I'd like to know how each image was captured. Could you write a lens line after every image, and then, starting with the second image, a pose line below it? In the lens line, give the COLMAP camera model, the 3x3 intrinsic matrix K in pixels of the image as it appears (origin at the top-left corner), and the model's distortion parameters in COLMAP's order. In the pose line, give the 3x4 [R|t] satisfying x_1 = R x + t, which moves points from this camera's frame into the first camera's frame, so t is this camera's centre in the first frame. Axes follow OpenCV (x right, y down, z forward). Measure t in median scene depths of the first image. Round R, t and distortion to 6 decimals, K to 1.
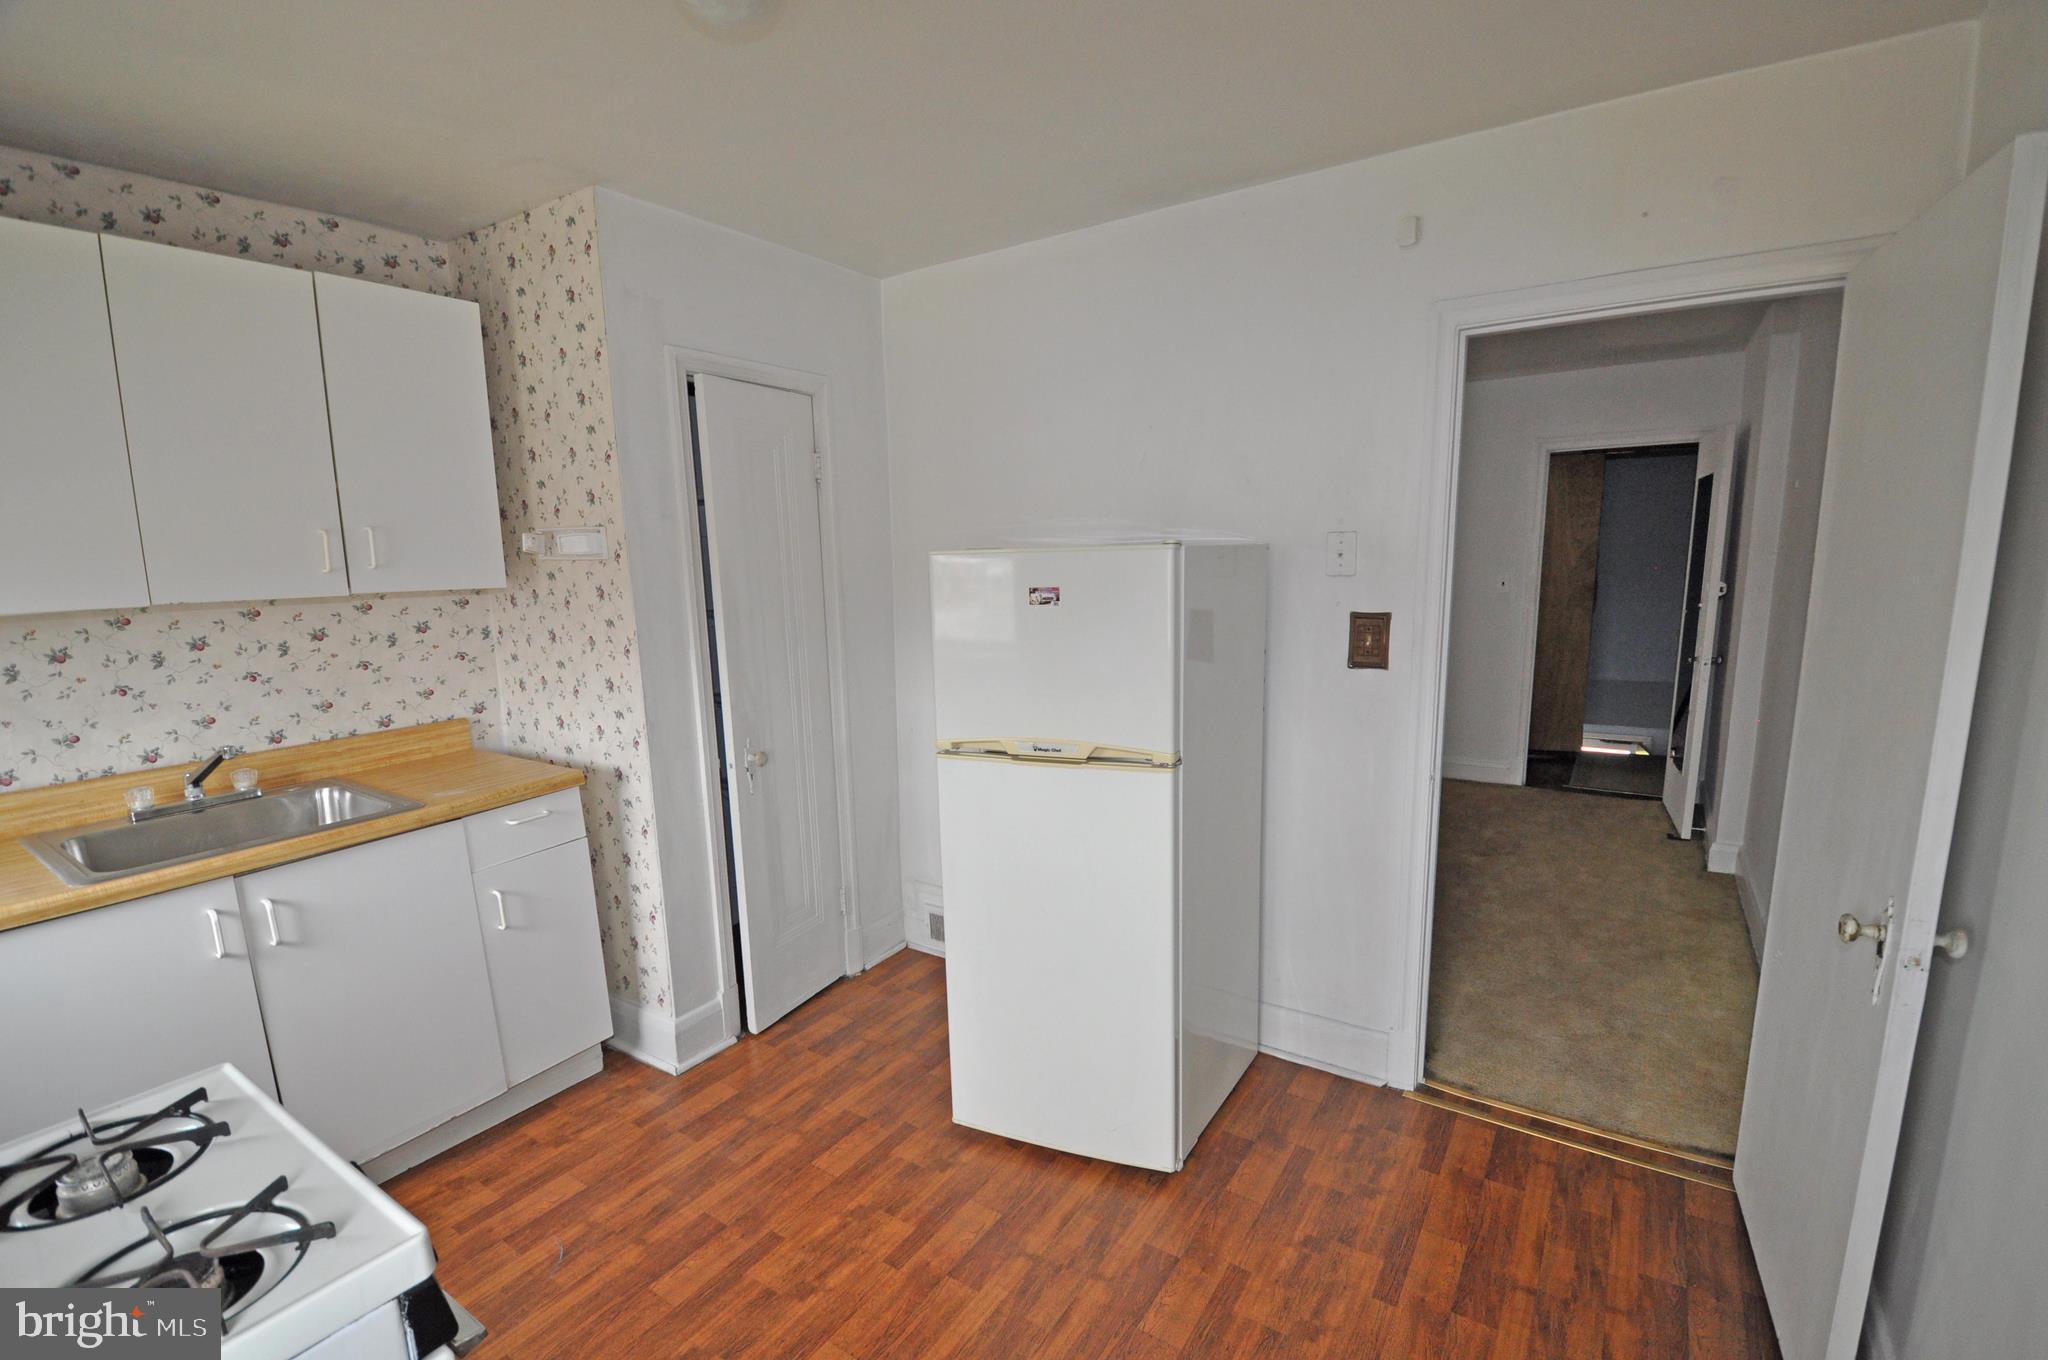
lens RADIAL K [[900.7, 0, 1031.0], [0, 900.7, 695.7], [0, 0, 1]] dist [-0.002483, -0.001922]
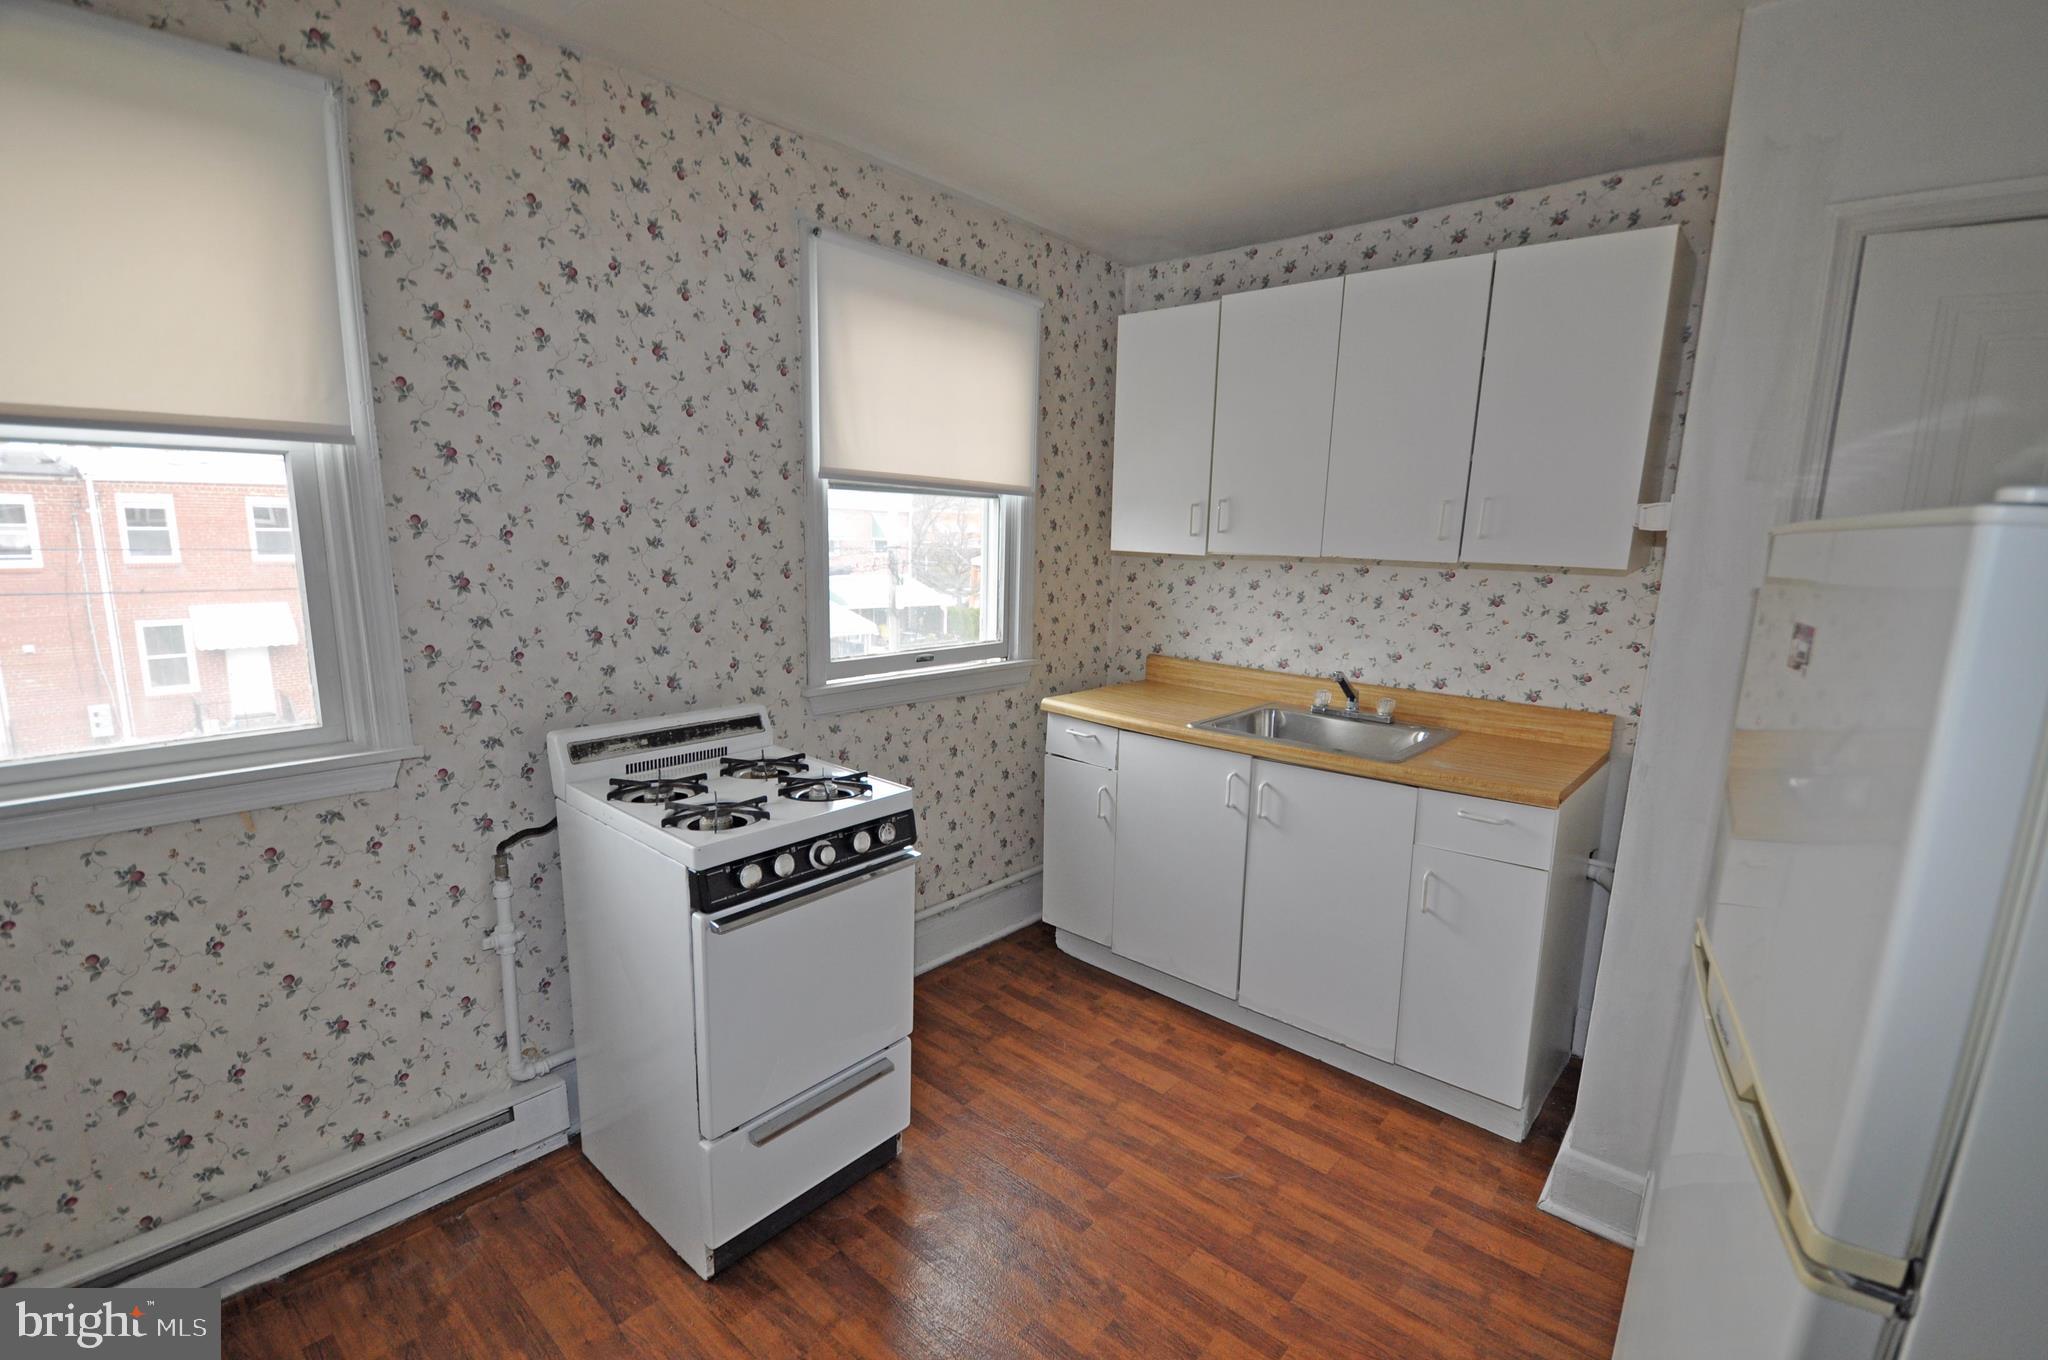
lens RADIAL K [[900.7, 0, 1011.5], [0, 900.7, 690.3], [0, 0, 1]] dist [-0.002483, -0.001922]
pose [[-0.145188, 0.198752, -0.969236, 0.397303], [-0.180391, 0.957879, 0.223445, -0.115019], [0.972820, 0.207283, -0.103219, 0.651900]]
